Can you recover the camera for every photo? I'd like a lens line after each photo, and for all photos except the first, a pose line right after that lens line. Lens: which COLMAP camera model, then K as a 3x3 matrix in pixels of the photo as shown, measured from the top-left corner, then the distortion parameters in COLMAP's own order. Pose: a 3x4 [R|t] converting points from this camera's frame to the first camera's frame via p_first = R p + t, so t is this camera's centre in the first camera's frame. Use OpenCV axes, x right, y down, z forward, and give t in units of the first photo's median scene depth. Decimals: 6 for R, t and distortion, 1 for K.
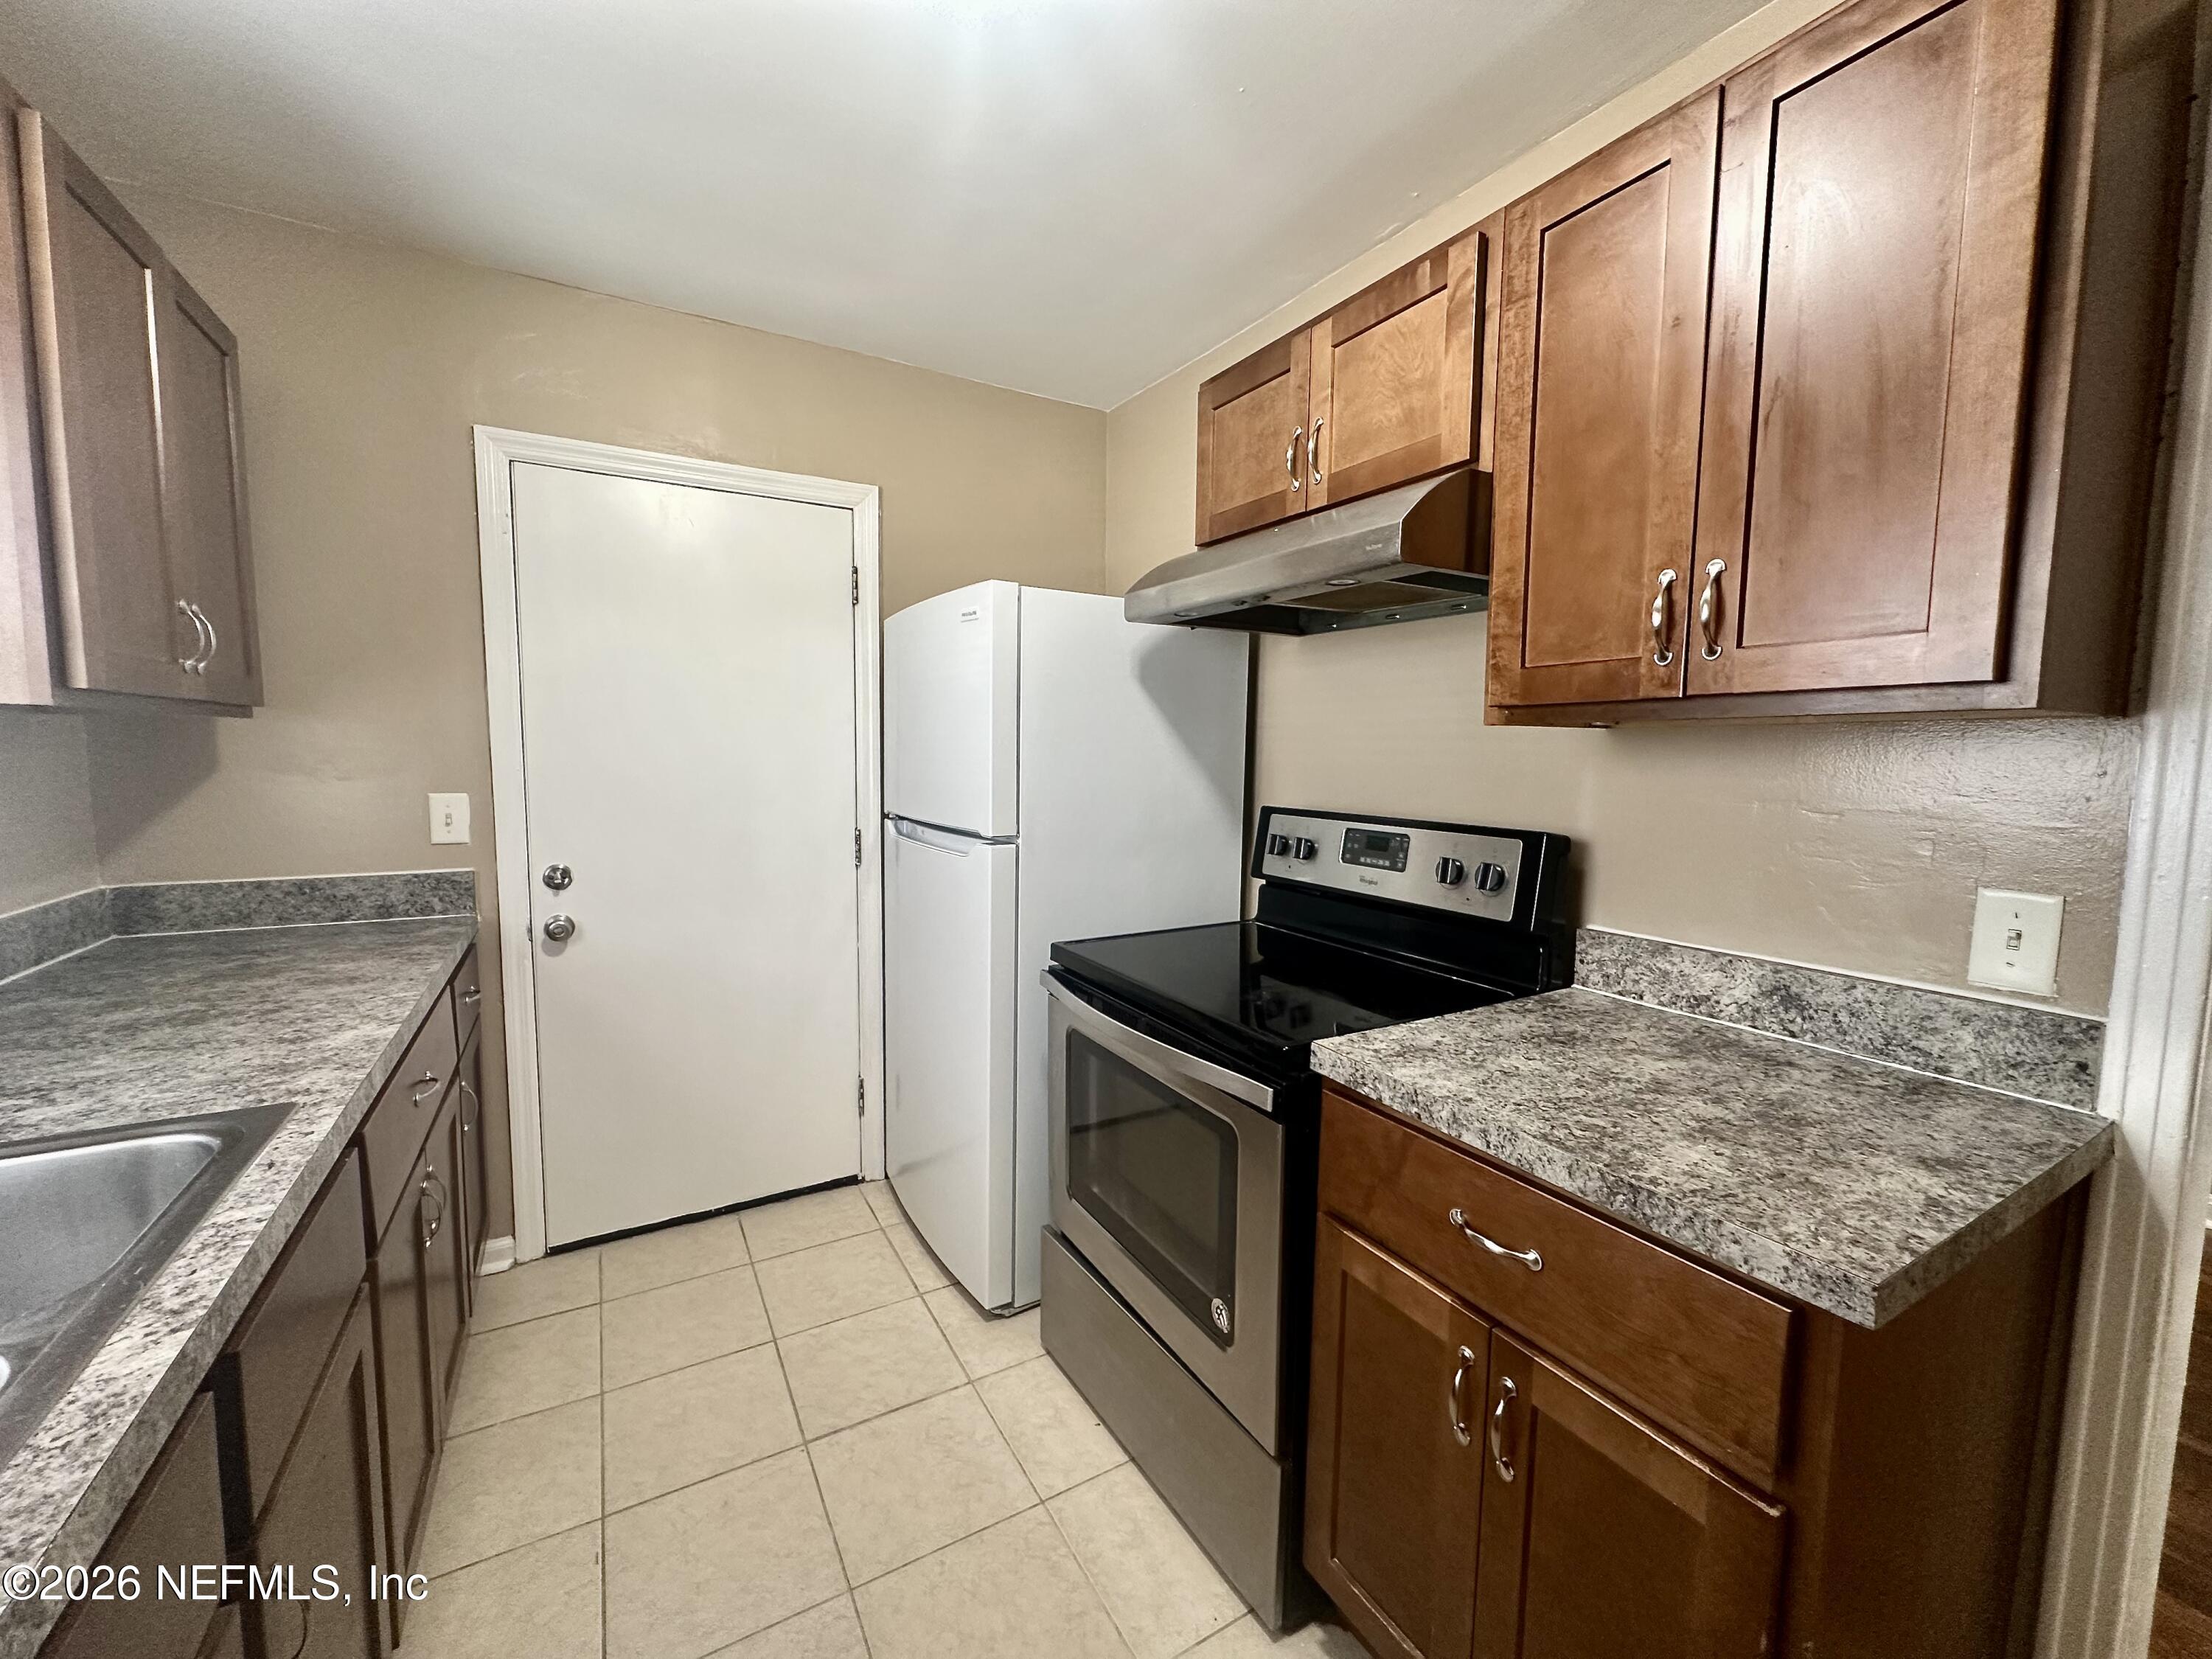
lens RADIAL K [[881.1, 0, 1104.9], [0, 881.1, 827.4], [0, 0, 1]] dist [-0.001496, 0.000261]
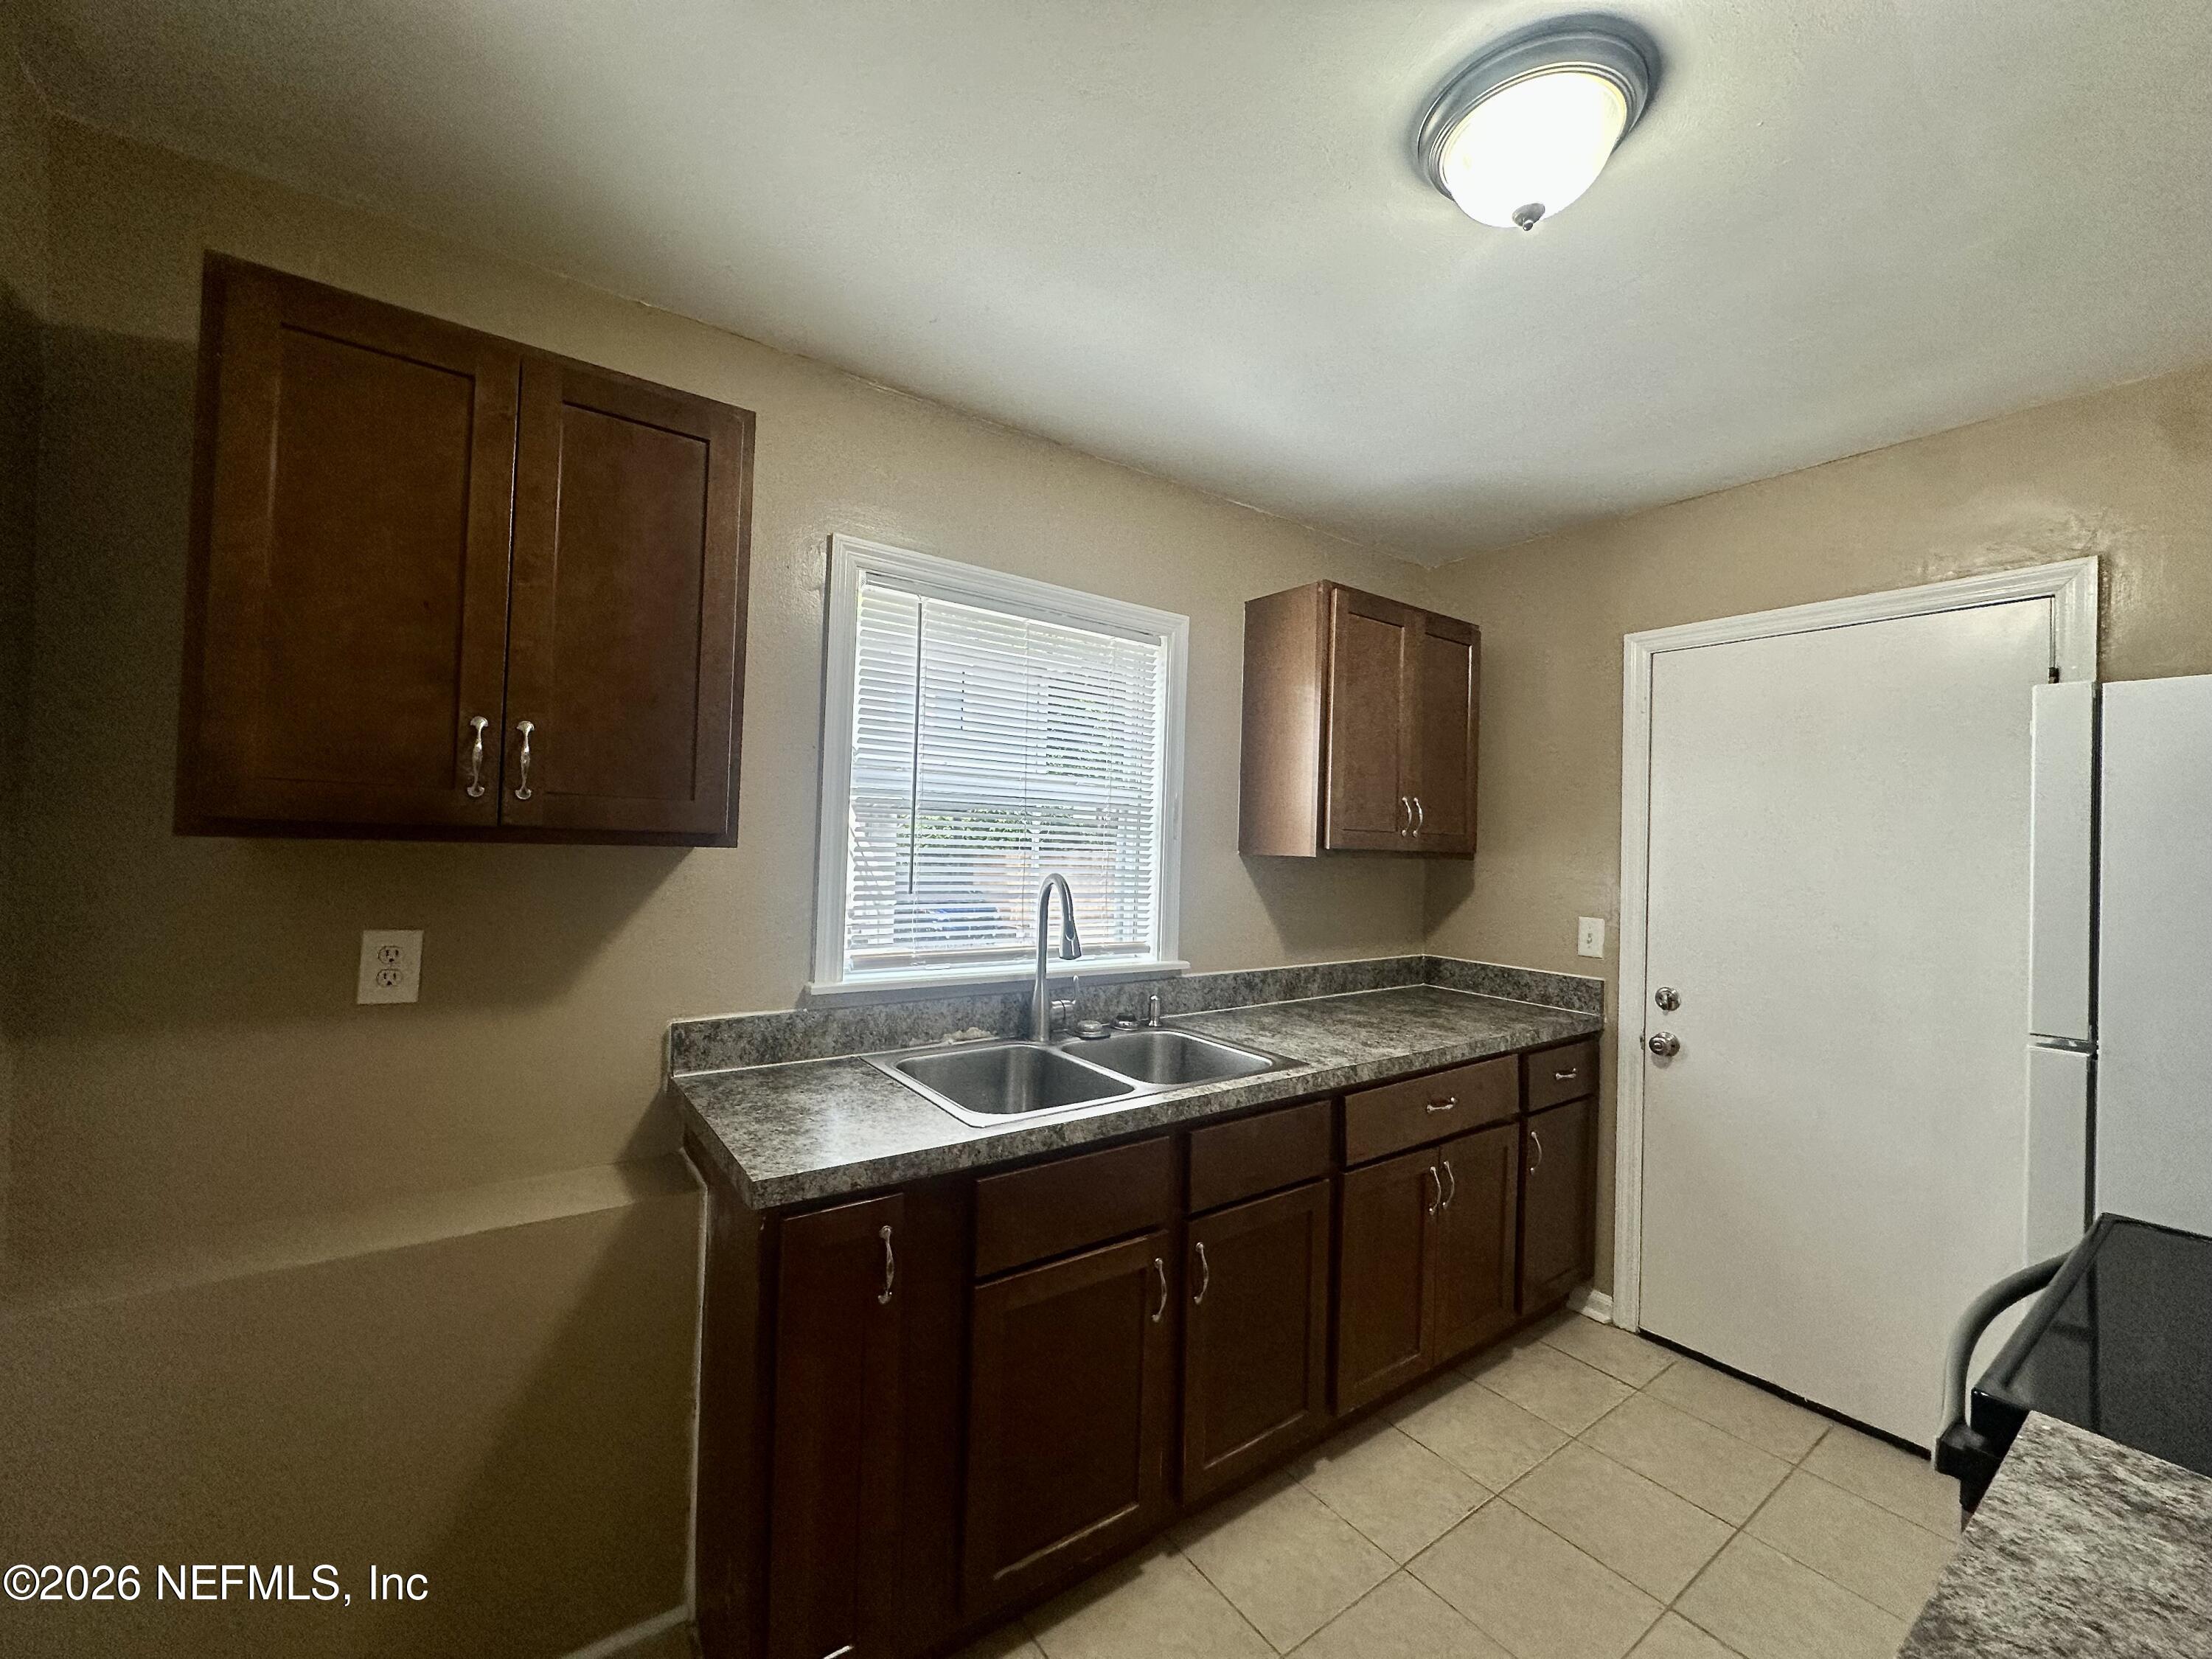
lens RADIAL K [[881.1, 0, 1104.9], [0, 881.1, 827.4], [0, 0, 1]] dist [-0.001496, 0.000261]
pose [[0.104465, -0.025262, -0.994208, 0.723197], [-0.117959, 0.992306, -0.037609, -0.057452], [0.987508, 0.121205, 0.100682, 0.225073]]
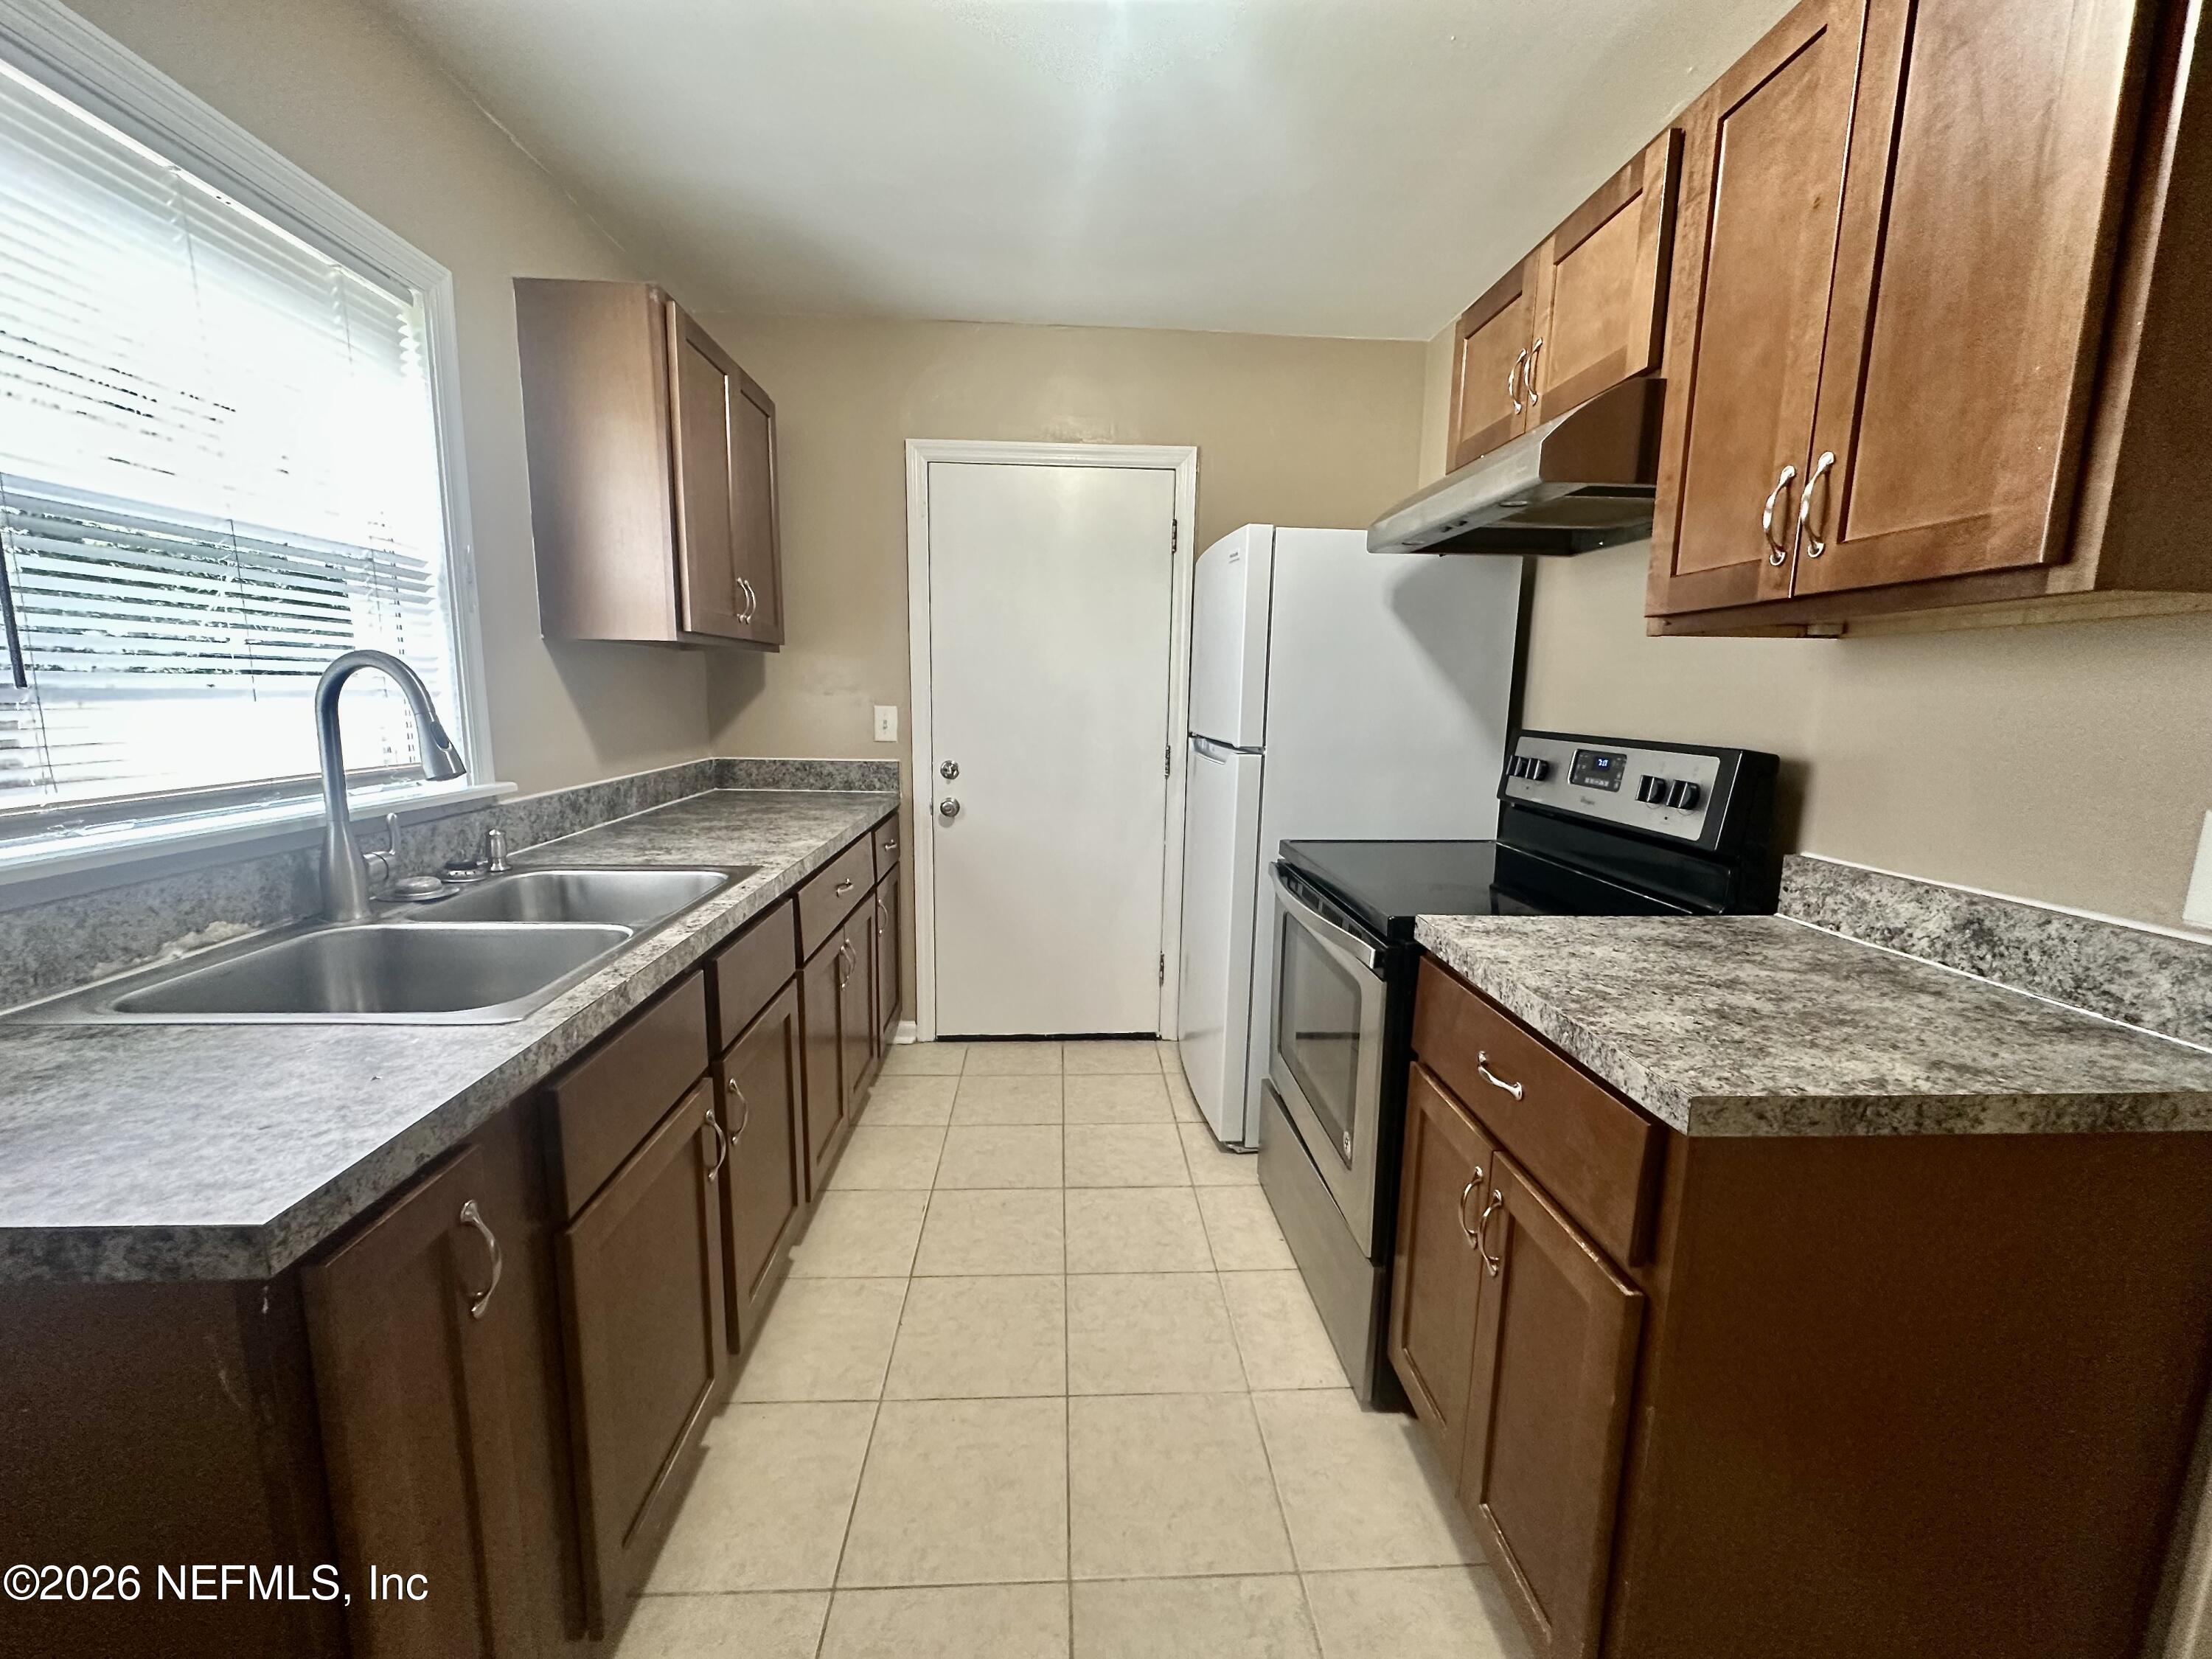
lens RADIAL K [[881.1, 0, 1104.9], [0, 881.1, 827.4], [0, 0, 1]] dist [-0.001496, 0.000261]
pose [[0.892159, 0.073819, -0.445649, 0.343925], [-0.046497, 0.996324, 0.071951, 0.058749], [0.449322, -0.043471, 0.892312, -0.190693]]
